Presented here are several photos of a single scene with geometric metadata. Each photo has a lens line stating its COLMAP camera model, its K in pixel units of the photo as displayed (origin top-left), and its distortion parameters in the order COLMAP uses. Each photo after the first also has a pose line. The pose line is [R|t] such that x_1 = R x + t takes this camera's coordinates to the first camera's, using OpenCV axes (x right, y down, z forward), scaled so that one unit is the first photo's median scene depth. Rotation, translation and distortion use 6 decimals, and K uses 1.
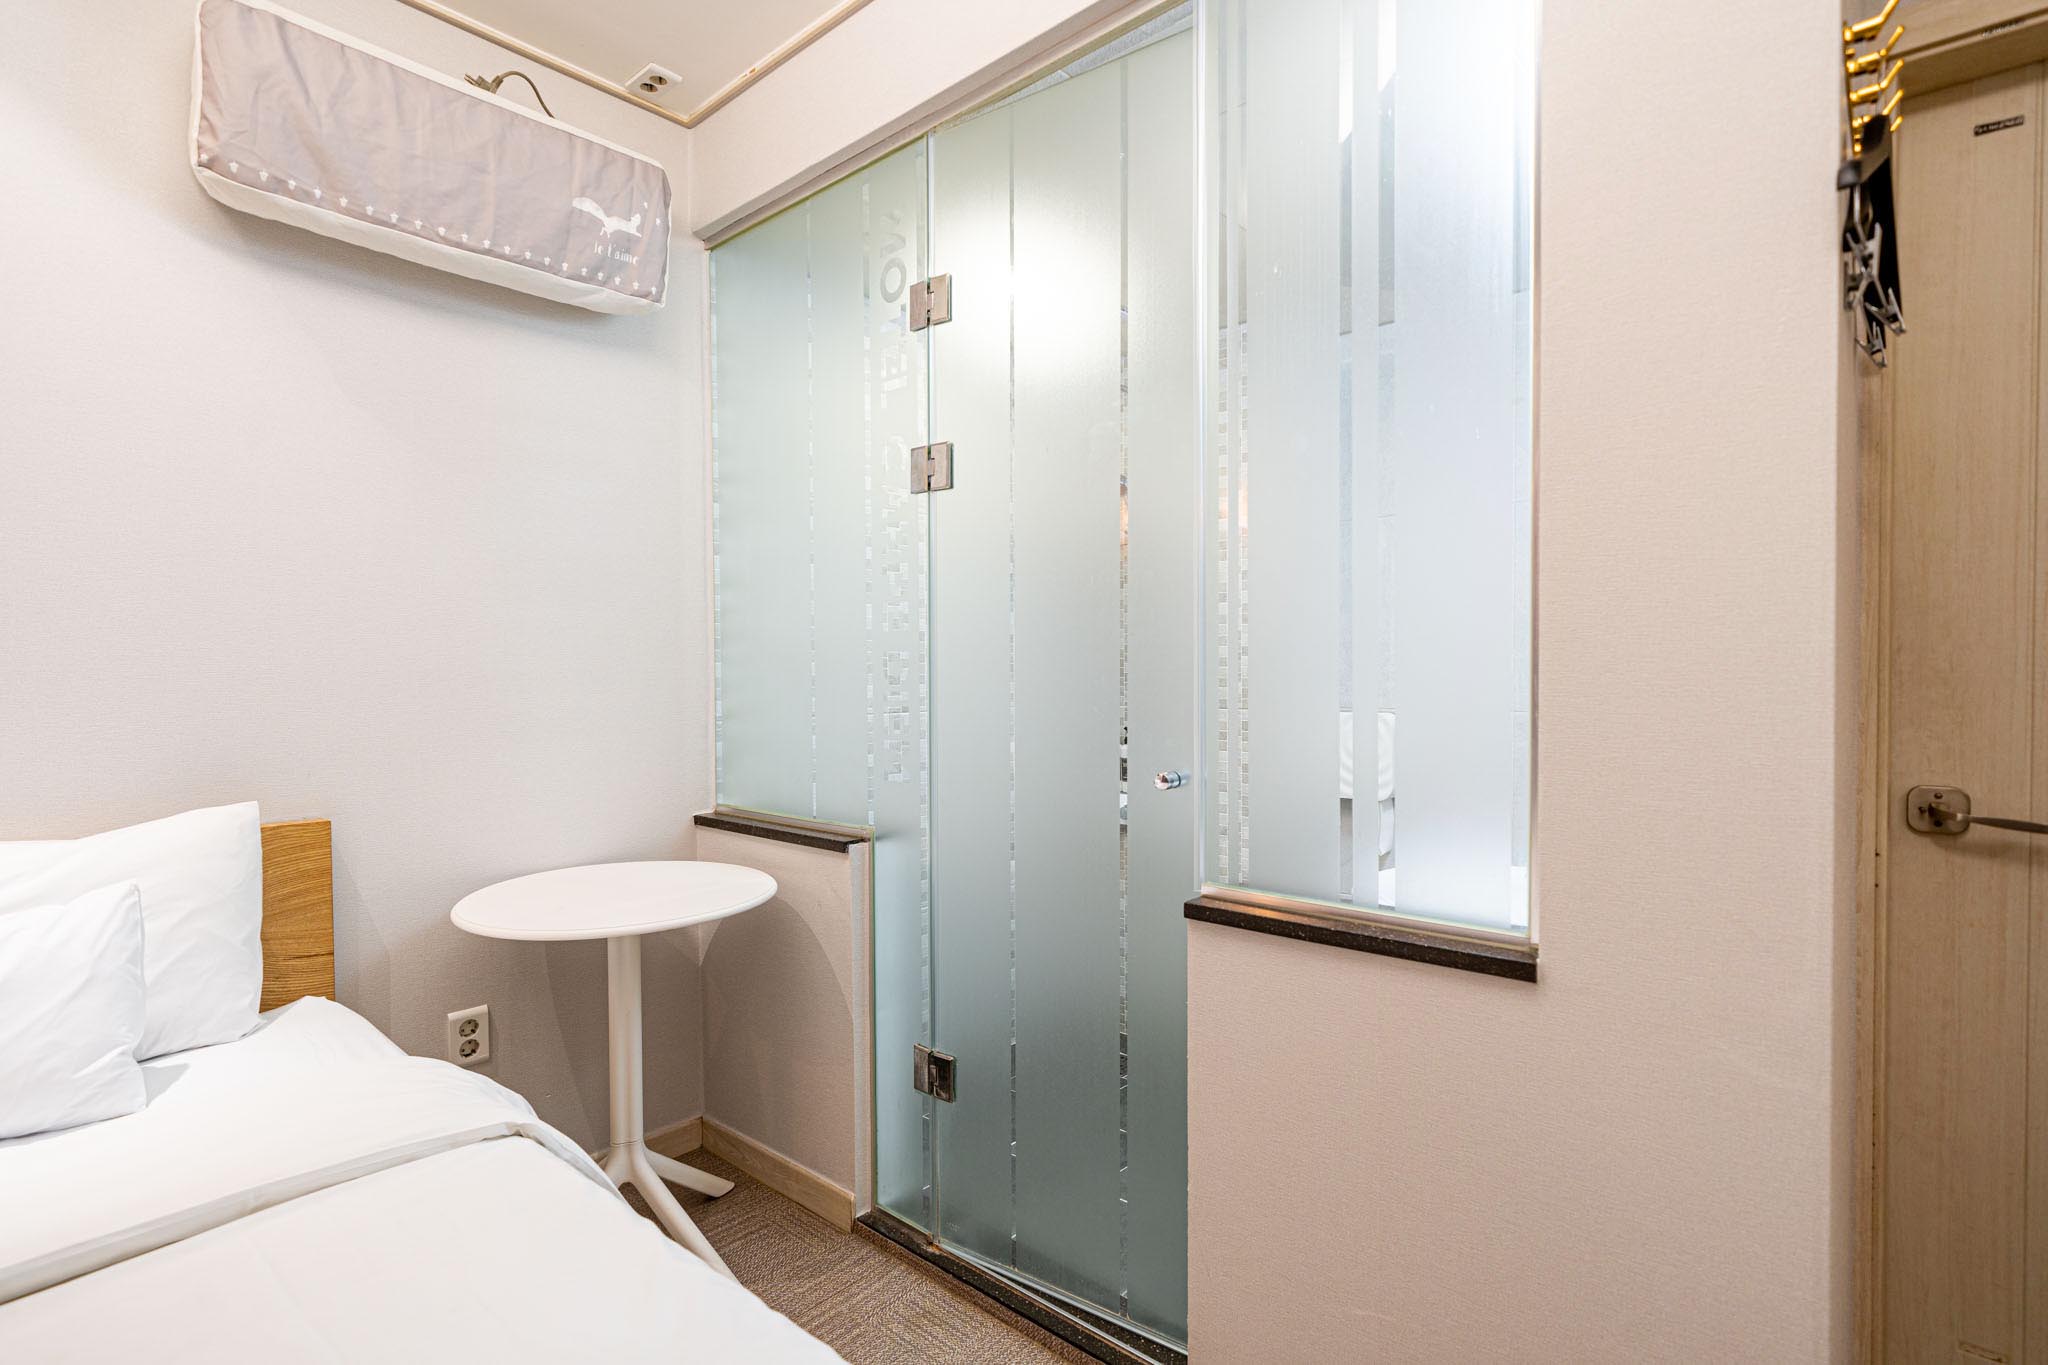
lens RADIAL K [[990.9, 0, 1019.9], [0, 990.9, 680.5], [0, 0, 1]] dist [0.005175, -0.000395]
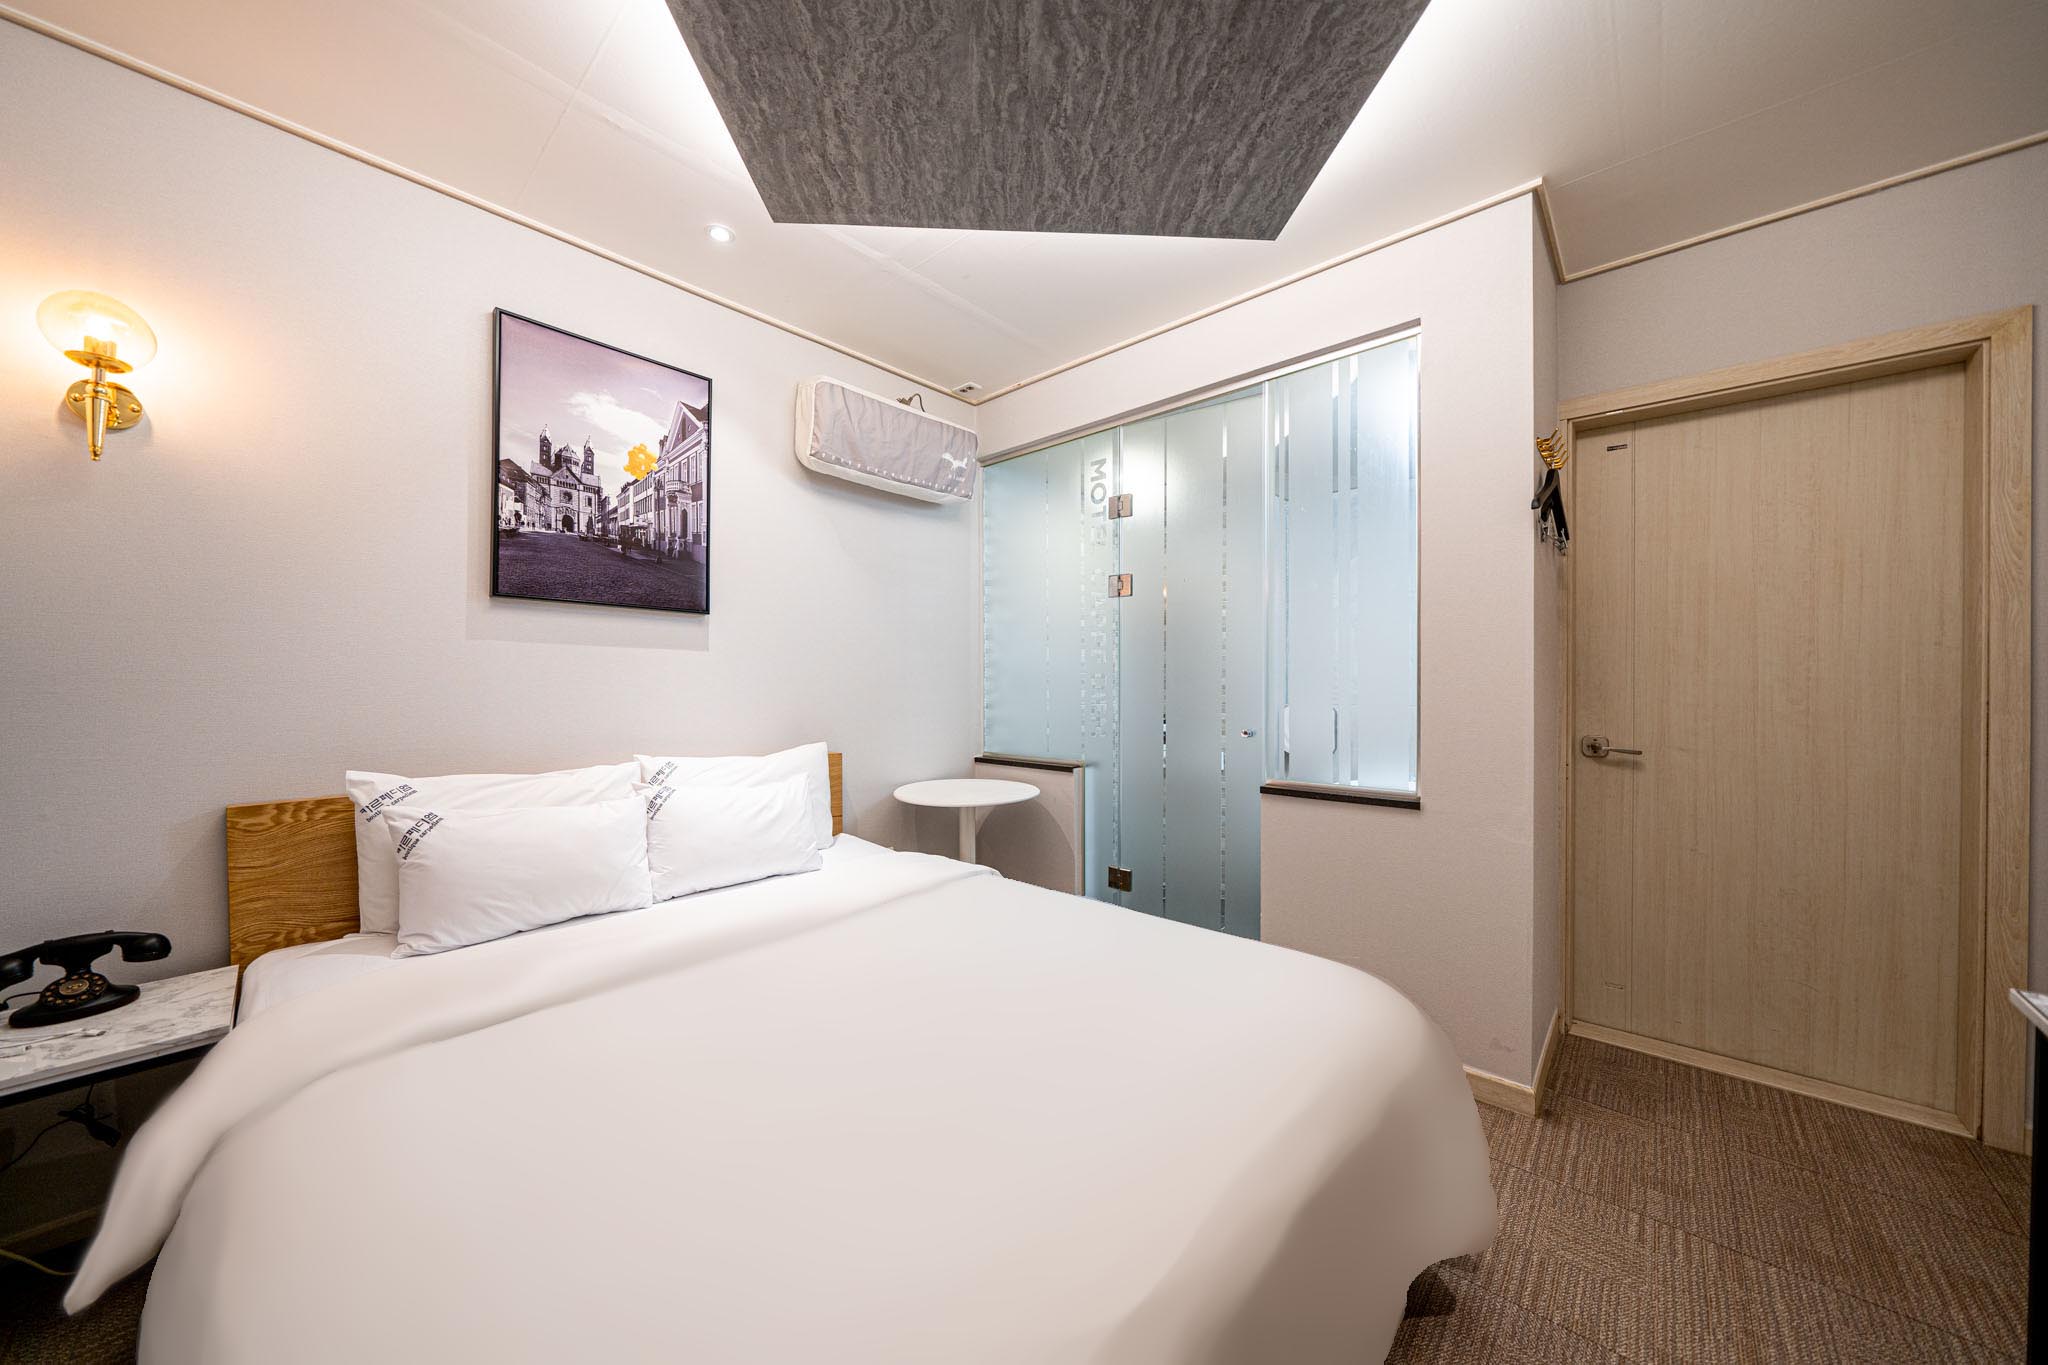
lens RADIAL K [[703.3, 0, 1017.2], [0, 703.3, 680.4], [0, 0, 1]] dist [-0.001300, -0.000011]
pose [[0.999942, 0.002913, -0.010384, -0.293671], [-0.003045, 0.999914, -0.012751, 0.004329], [0.010346, 0.012781, 0.999865, -0.480799]]
